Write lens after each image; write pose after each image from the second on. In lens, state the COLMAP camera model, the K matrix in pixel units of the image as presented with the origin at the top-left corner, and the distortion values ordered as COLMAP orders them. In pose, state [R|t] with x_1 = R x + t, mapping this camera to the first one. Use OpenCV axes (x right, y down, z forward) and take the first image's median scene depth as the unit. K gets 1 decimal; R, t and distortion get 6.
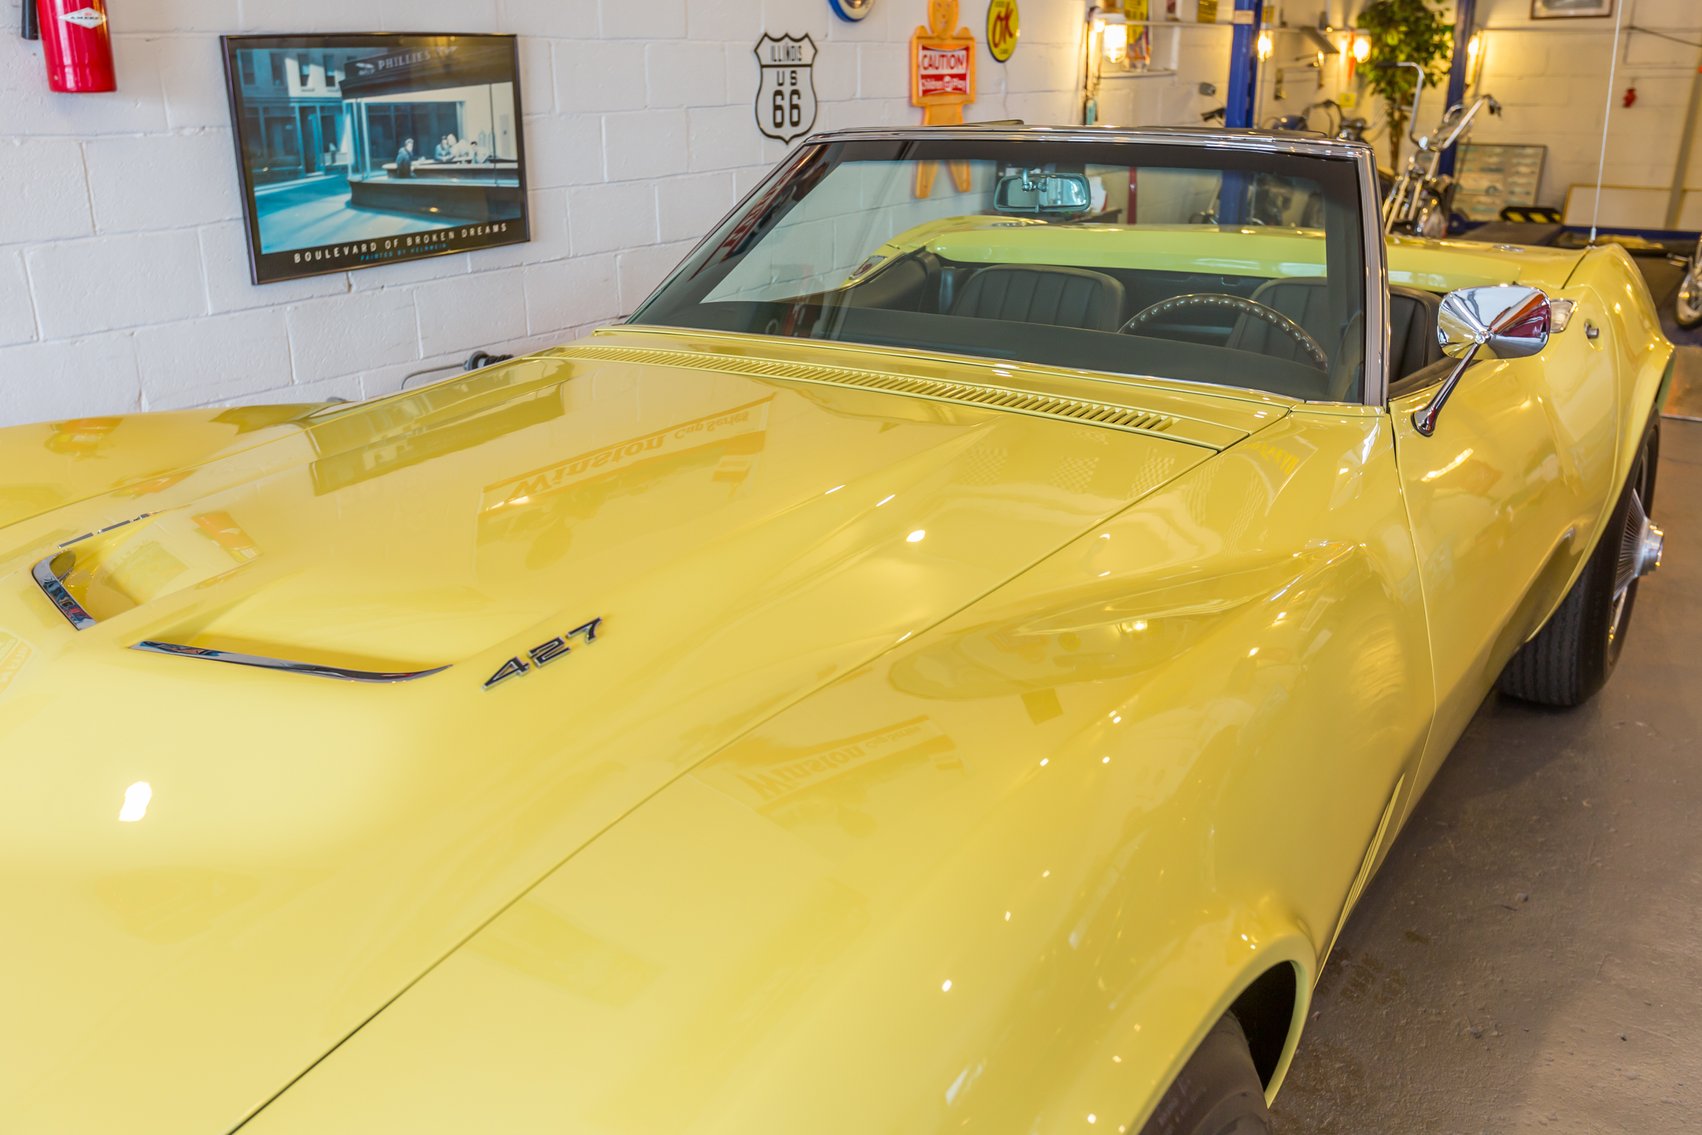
lens RADIAL K [[1470.0, 0, 851.0], [0, 1470.0, 567.5], [0, 0, 1]] dist [-0.001412, 0.007404]
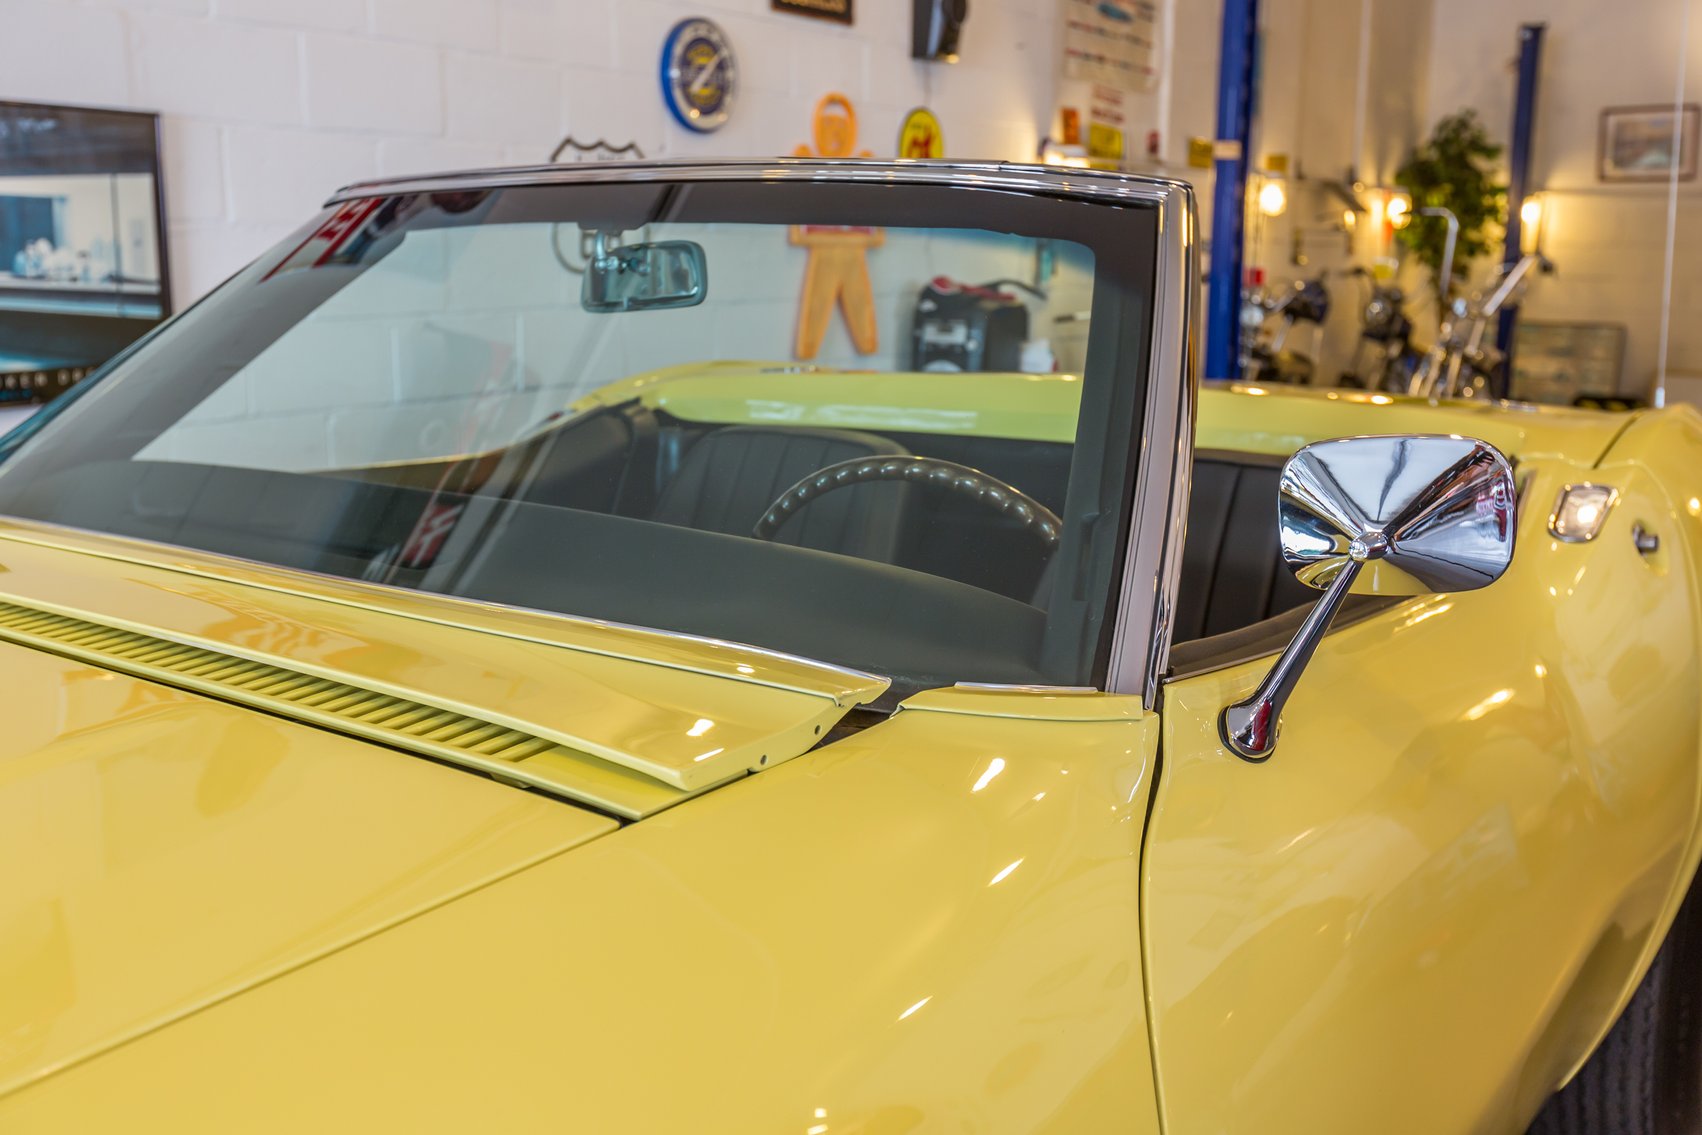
lens RADIAL K [[1640.0, 0, 851.0], [0, 1640.0, 567.5], [0, 0, 1]] dist [0.006367, -0.005173]
pose [[0.999726, 0.018564, -0.014252, 0.102116], [-0.020337, 0.990428, -0.136522, -0.028590], [0.011581, 0.136774, 0.990535, 0.183160]]
